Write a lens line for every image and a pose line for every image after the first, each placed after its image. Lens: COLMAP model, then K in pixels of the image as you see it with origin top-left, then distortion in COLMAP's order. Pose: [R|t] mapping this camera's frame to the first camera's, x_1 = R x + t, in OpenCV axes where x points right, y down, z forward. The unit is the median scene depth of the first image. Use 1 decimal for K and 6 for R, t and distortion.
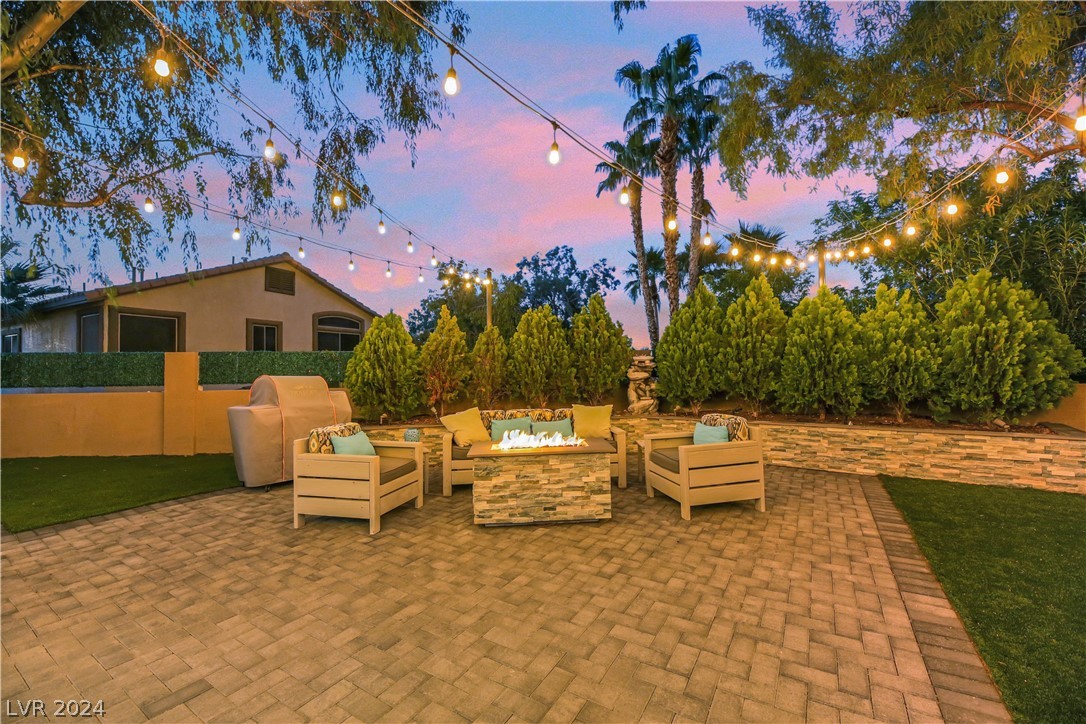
lens RADIAL K [[439.0, 0, 540.7], [0, 439.0, 360.6], [0, 0, 1]] dist [-0.002231, -0.001074]
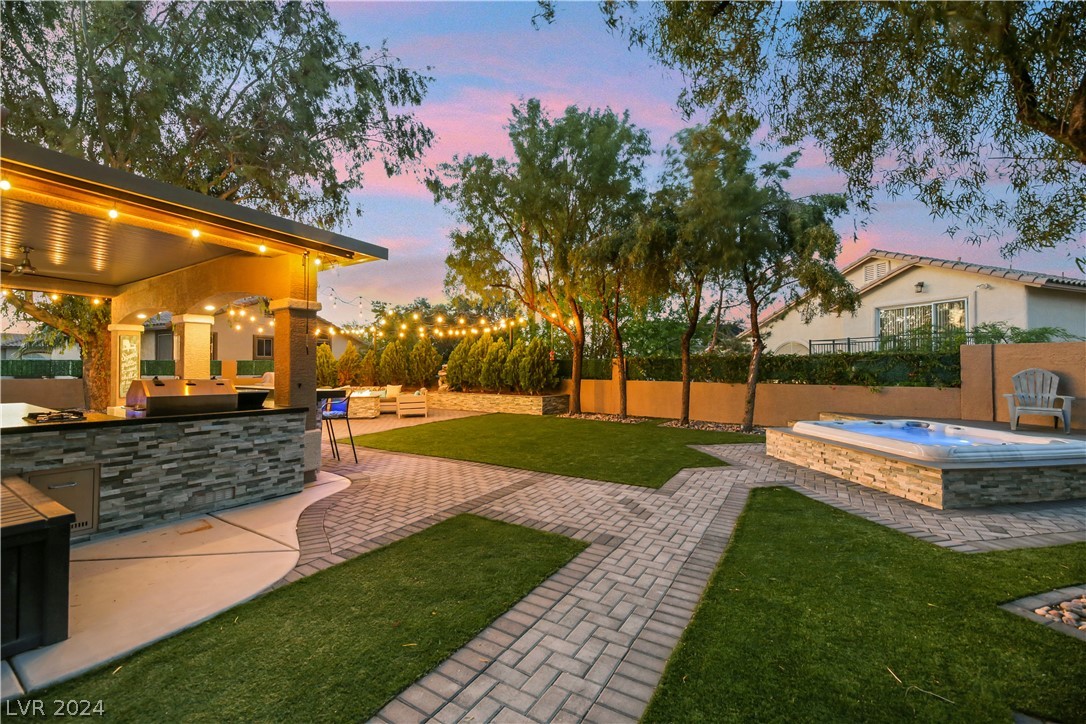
lens RADIAL K [[439.0, 0, 531.2], [0, 439.0, 366.7], [0, 0, 1]] dist [-0.002231, -0.001074]
pose [[0.999879, 0.013542, -0.007635, 1.033787], [-0.013350, 0.999607, 0.024658, -0.089342], [0.007966, -0.024553, 0.999667, -1.731245]]
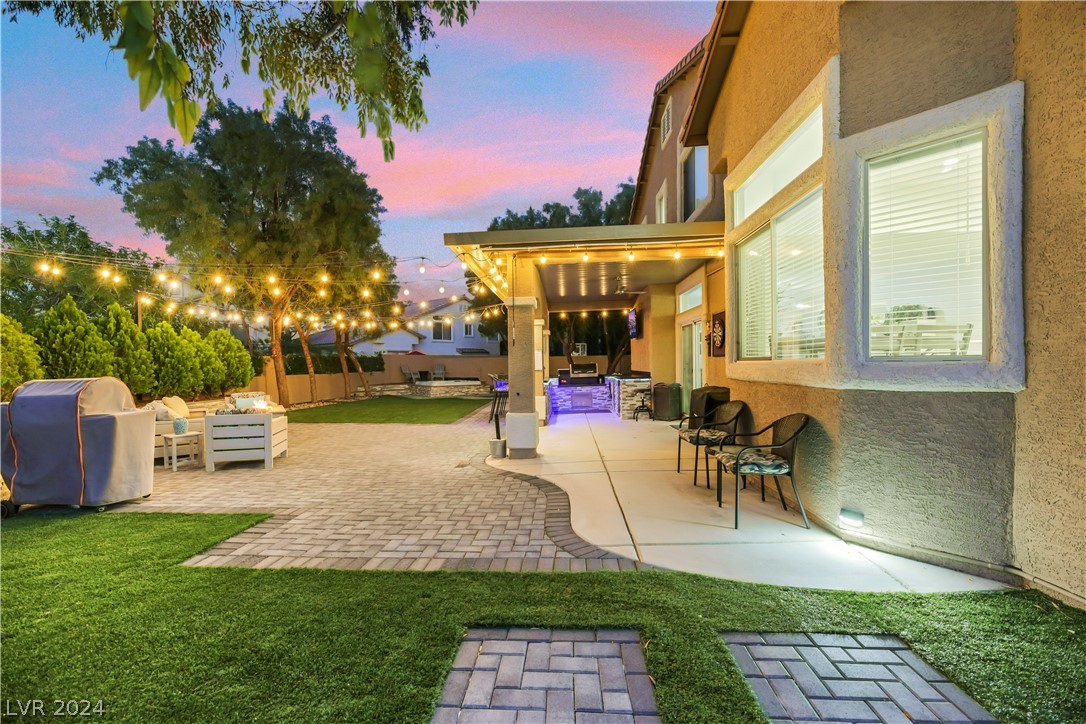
lens RADIAL K [[439.0, 0, 549.2], [0, 439.0, 372.8], [0, 0, 1]] dist [-0.002231, -0.001074]
pose [[-0.505012, -0.000372, 0.863112, -1.910373], [-0.001053, 0.999999, -0.000185, 0.026649], [-0.863111, -0.001003, -0.505013, 0.730514]]
